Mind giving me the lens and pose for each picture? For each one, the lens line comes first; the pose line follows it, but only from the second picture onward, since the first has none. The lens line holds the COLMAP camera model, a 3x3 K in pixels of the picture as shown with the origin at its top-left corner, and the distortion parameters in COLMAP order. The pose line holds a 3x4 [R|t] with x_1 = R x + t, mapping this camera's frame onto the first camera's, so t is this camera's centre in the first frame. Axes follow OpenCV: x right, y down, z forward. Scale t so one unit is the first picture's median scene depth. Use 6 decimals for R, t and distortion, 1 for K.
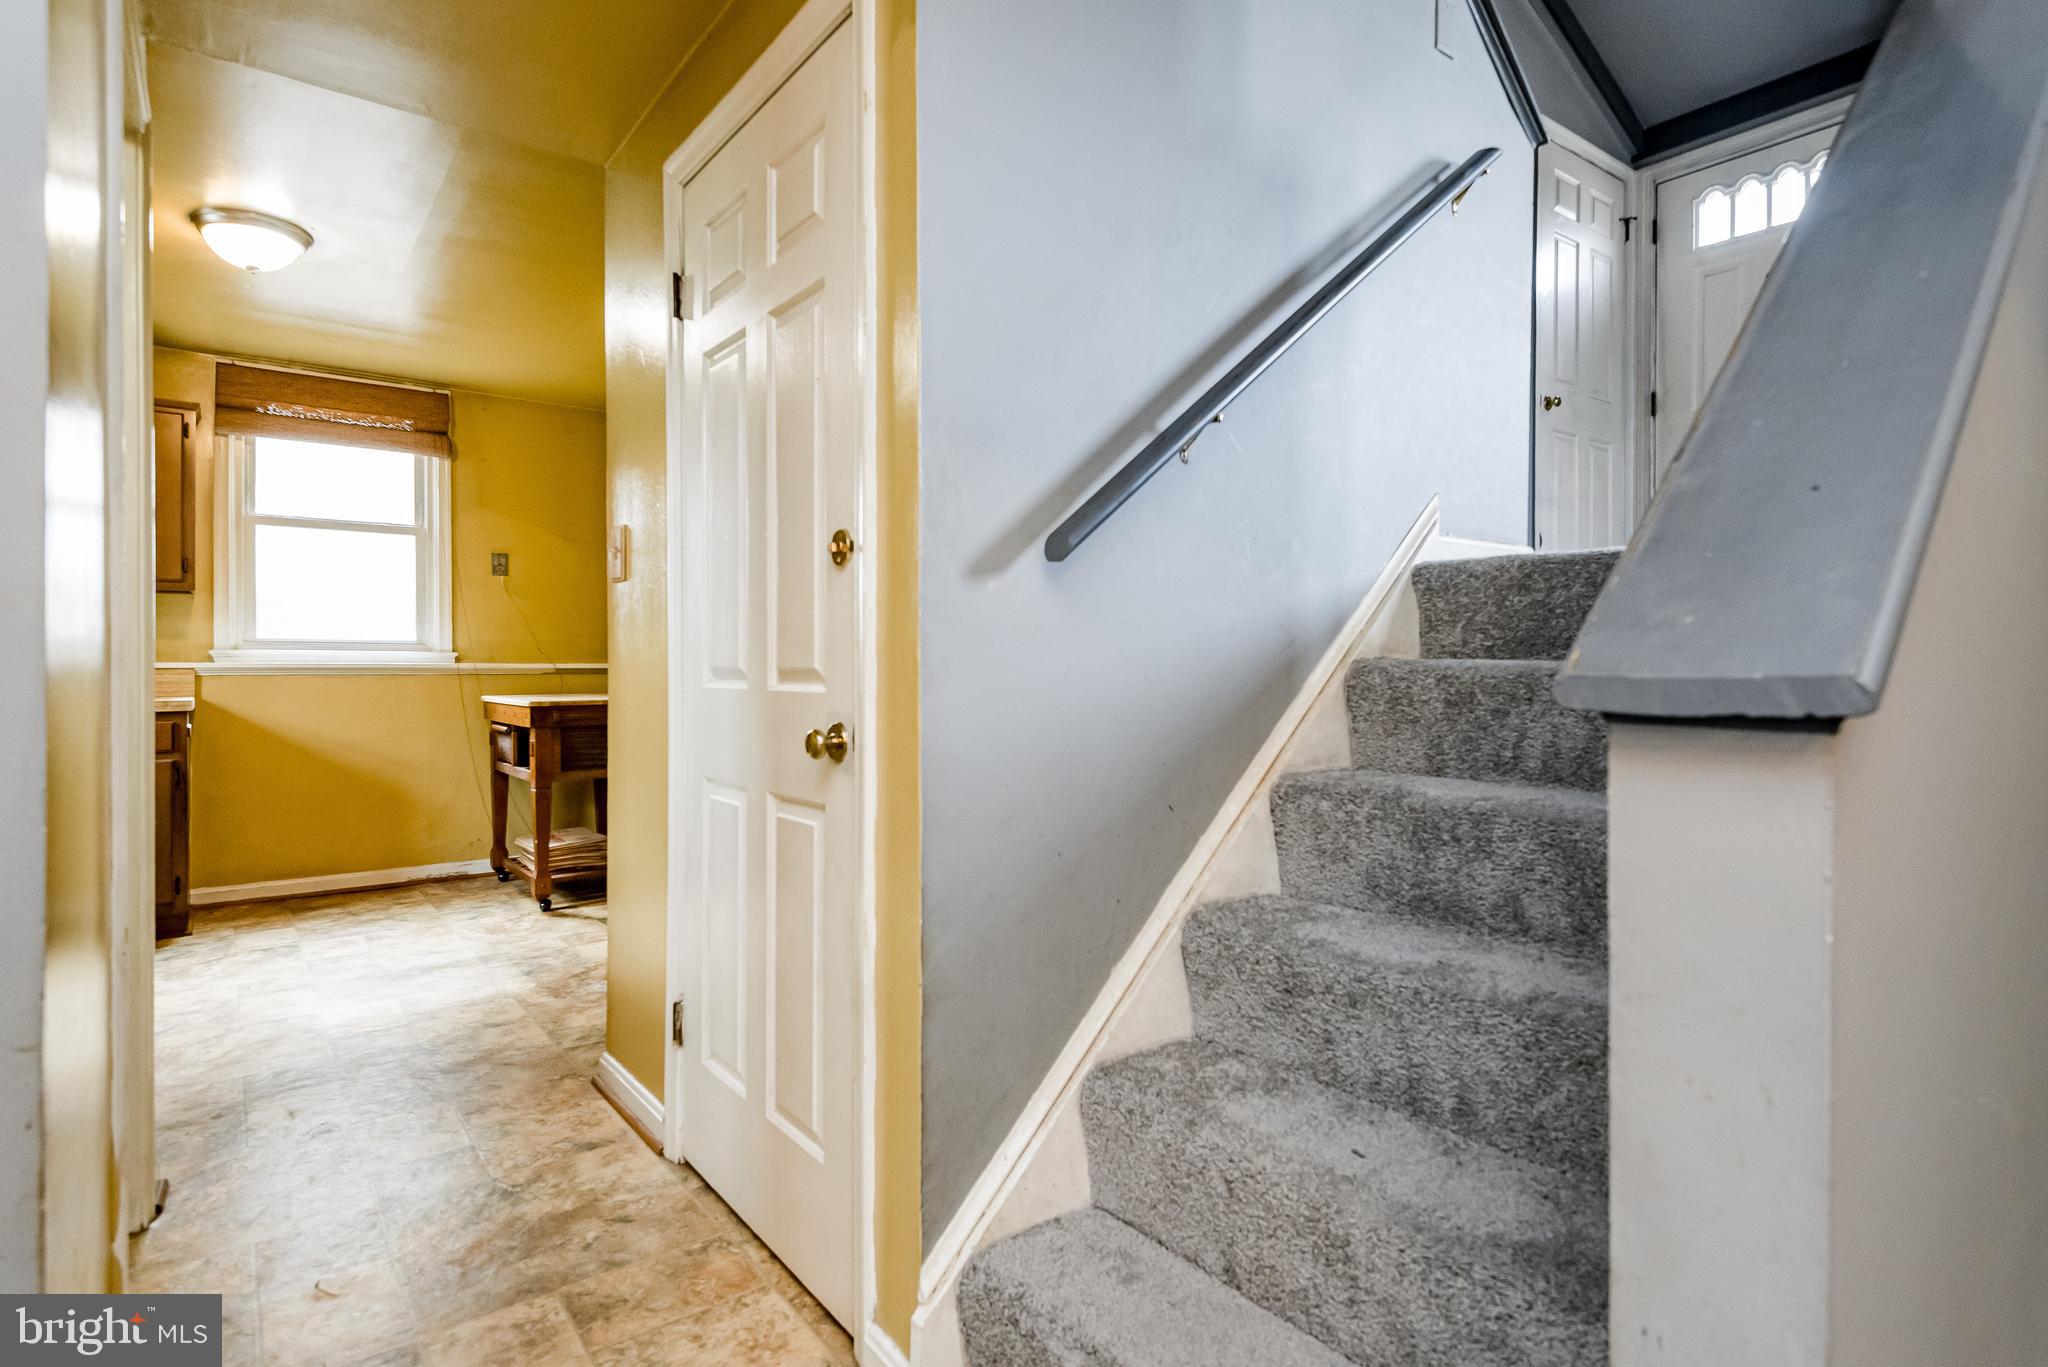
lens RADIAL K [[1052.8, 0, 1020.9], [0, 1052.8, 677.0], [0, 0, 1]] dist [0.012080, -0.024783]
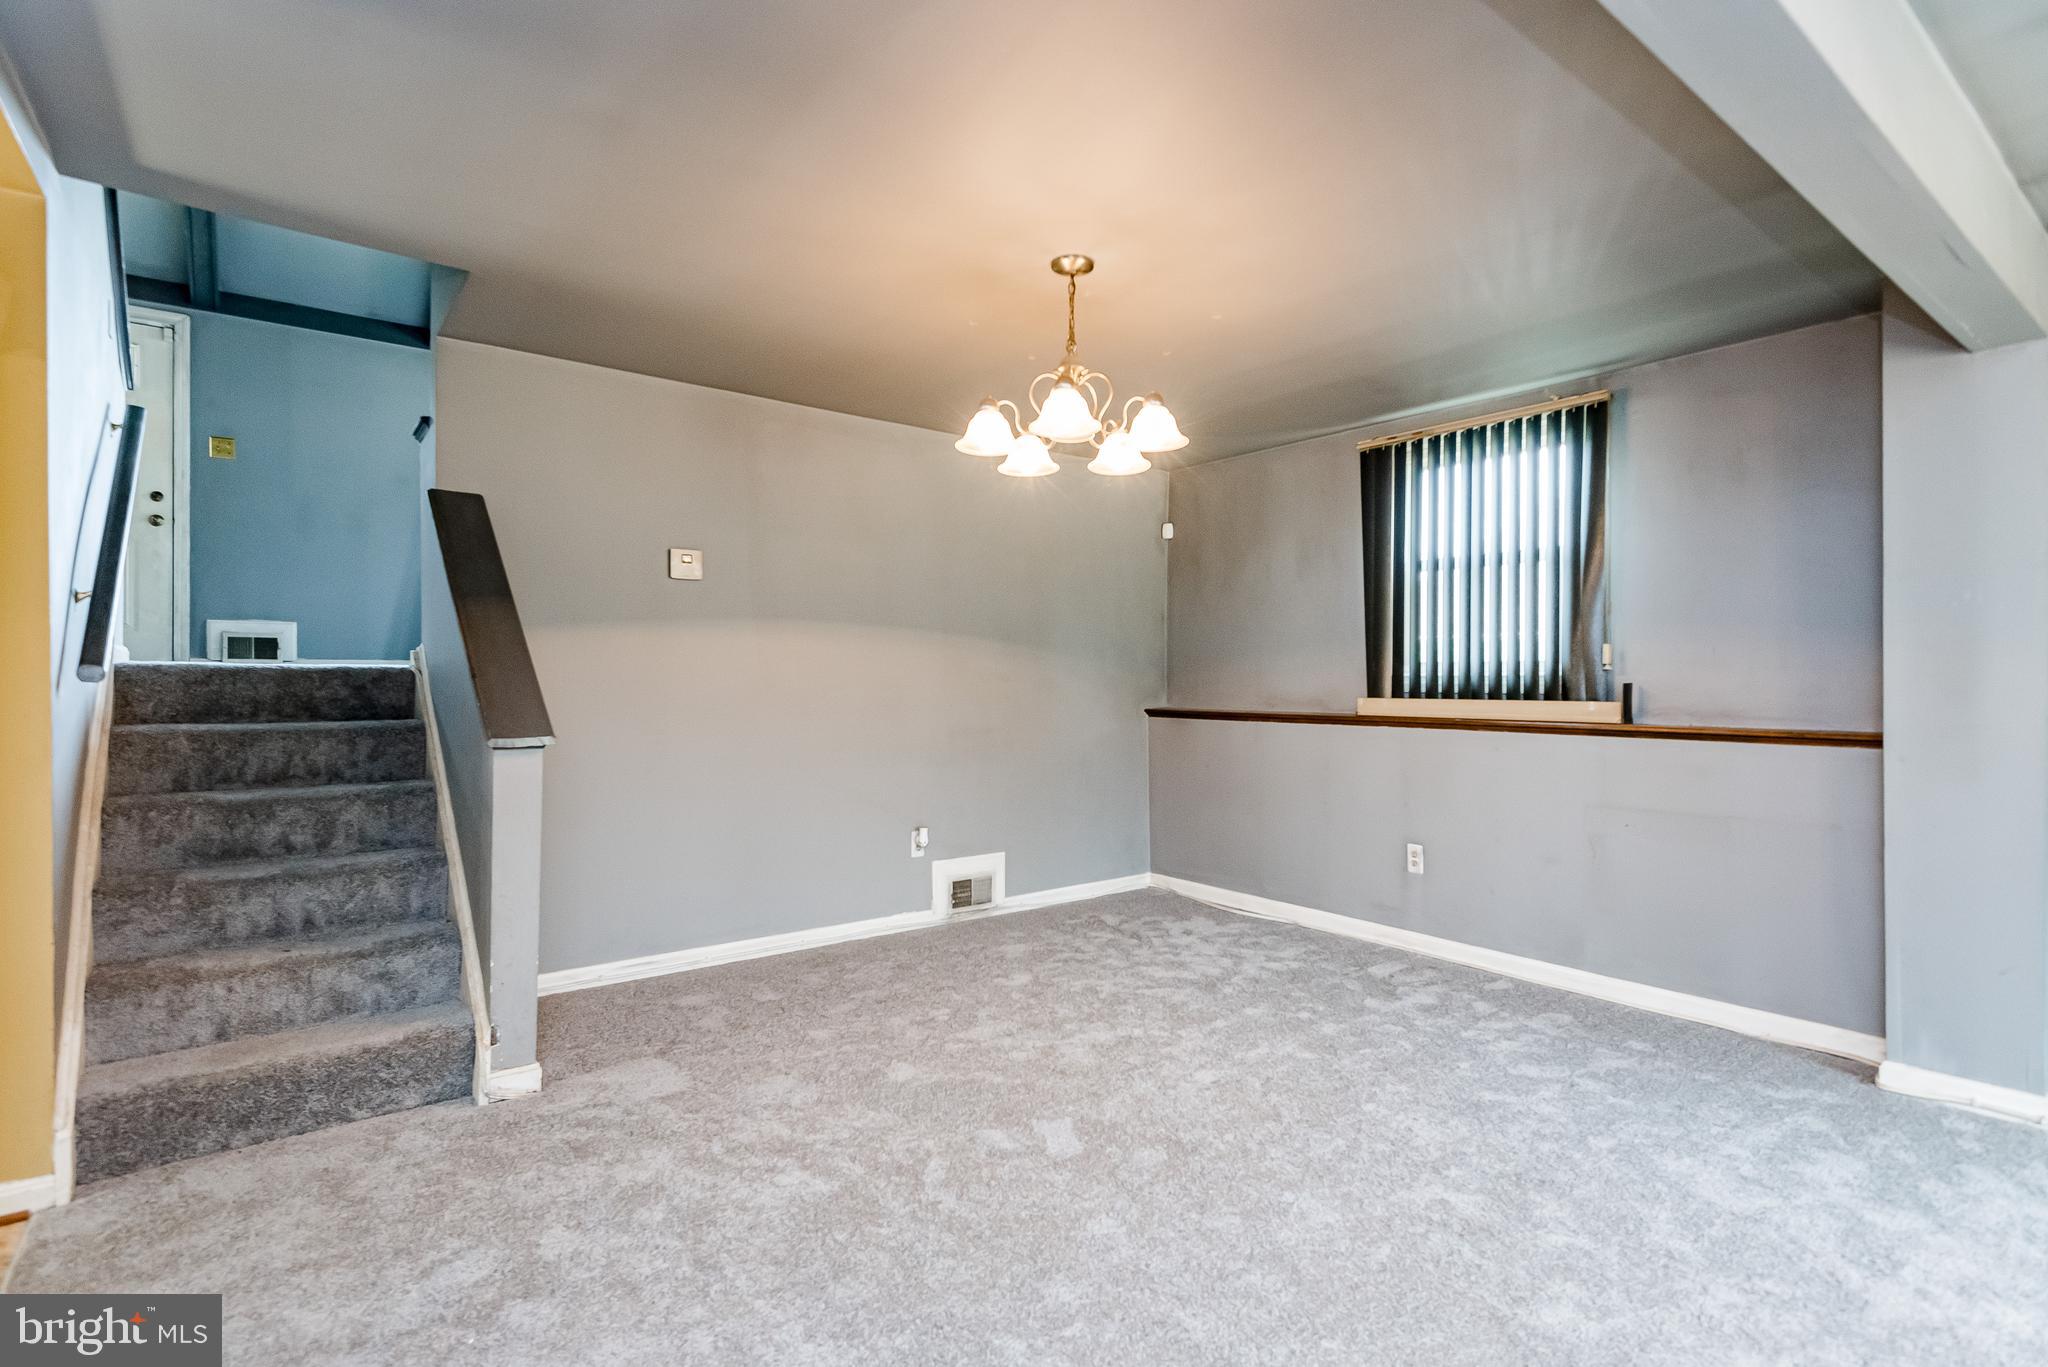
lens RADIAL K [[974.7, 0, 992.7], [0, 974.7, 684.6], [0, 0, 1]] dist [0.036876, -0.021946]
pose [[0.014907, -0.009042, 0.999848, -1.395885], [0.010747, 0.999903, 0.008882, -0.096573], [-0.999831, 0.010613, 0.015003, -0.444291]]
